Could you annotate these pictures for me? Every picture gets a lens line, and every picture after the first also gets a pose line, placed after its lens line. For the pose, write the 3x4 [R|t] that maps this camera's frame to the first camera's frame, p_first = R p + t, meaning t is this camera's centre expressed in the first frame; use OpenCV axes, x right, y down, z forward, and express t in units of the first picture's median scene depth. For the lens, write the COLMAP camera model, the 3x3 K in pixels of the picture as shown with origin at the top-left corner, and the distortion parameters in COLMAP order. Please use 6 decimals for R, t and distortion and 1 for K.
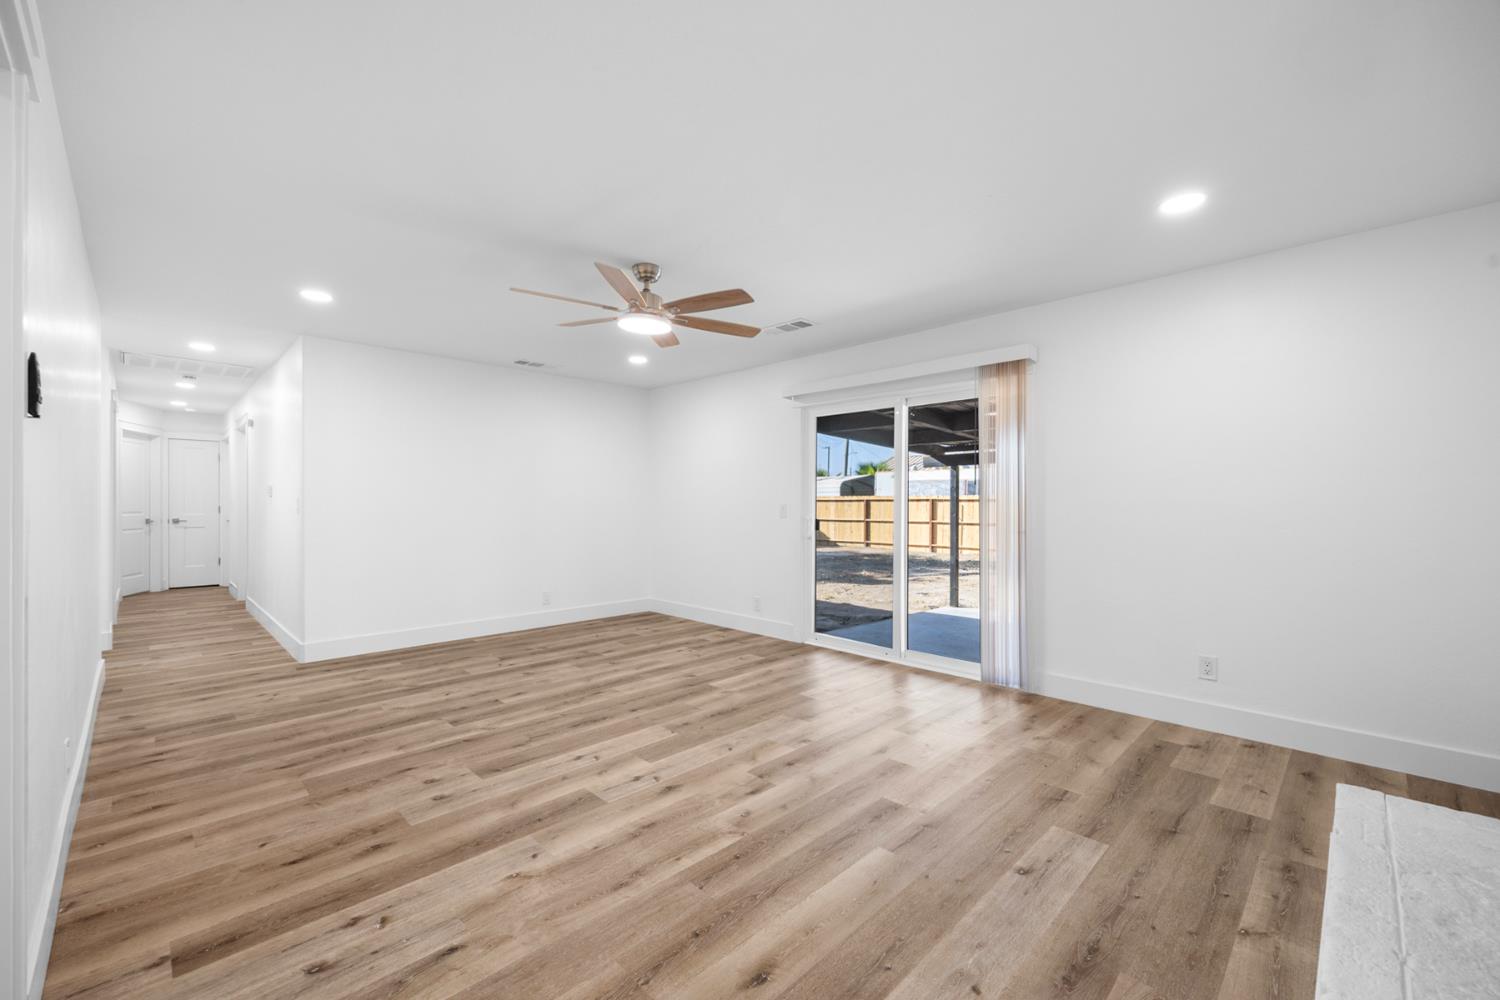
lens RADIAL K [[629.4, 0, 750.0], [0, 629.4, 500.0], [0, 0, 1]] dist [0.001673, 0.000183]
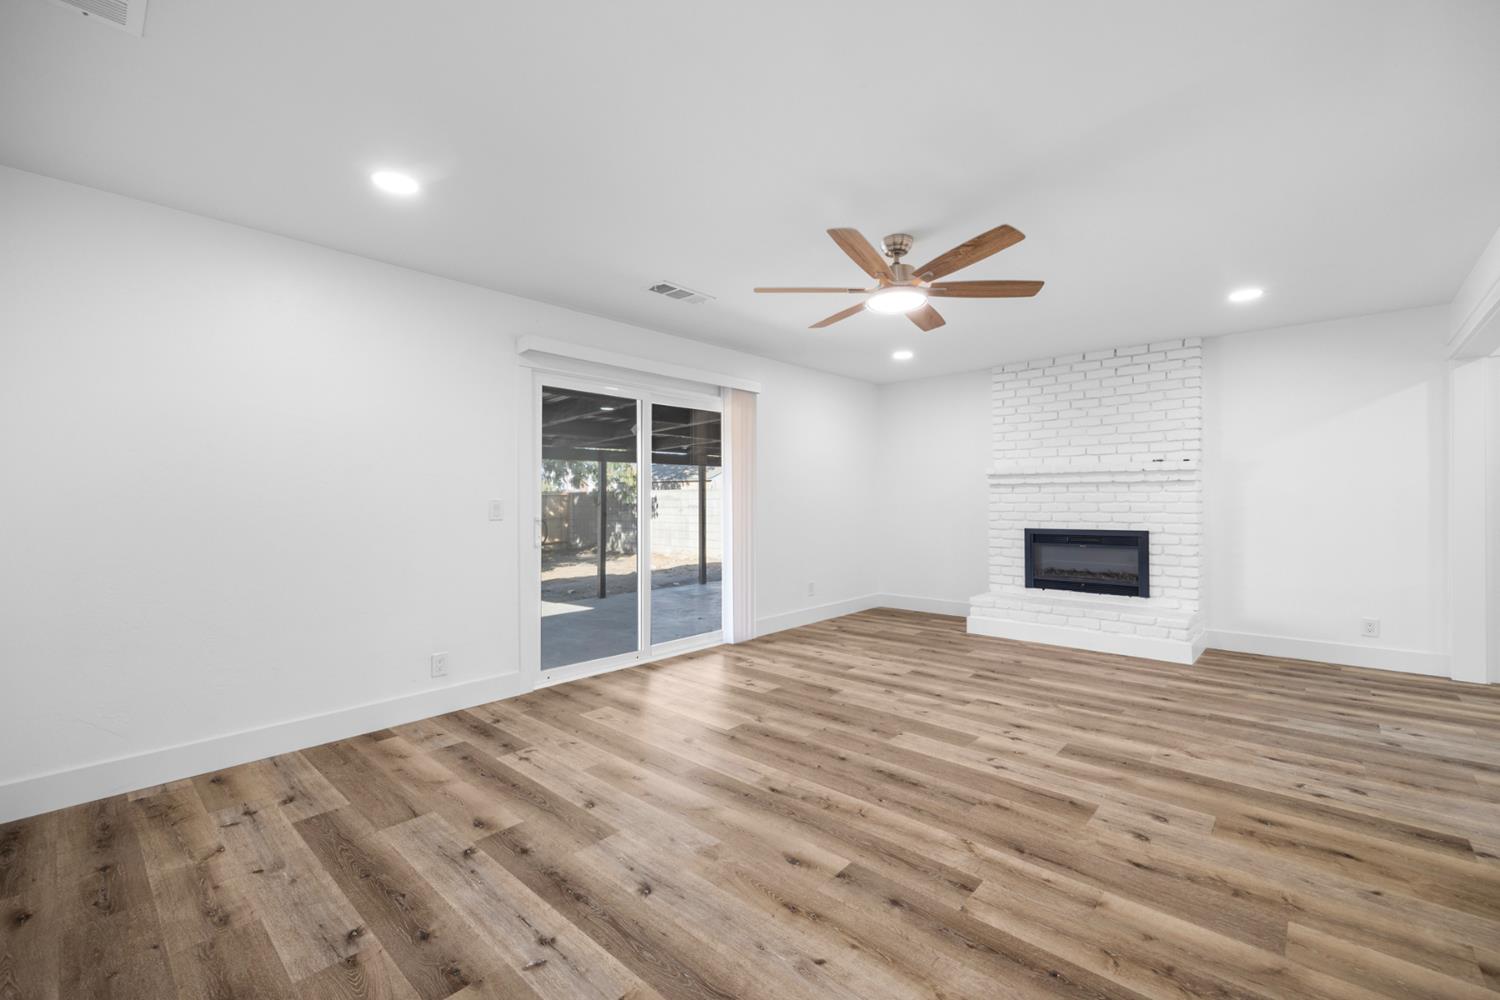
lens RADIAL K [[601.0, 0, 750.0], [0, 601.0, 500.0], [0, 0, 1]] dist [0.003279, 0.000288]
pose [[-0.039744, -0.002338, 0.999207, -1.153395], [0.000072, 0.999997, 0.002342, -0.000914], [-0.999210, 0.000165, -0.039744, 1.393298]]
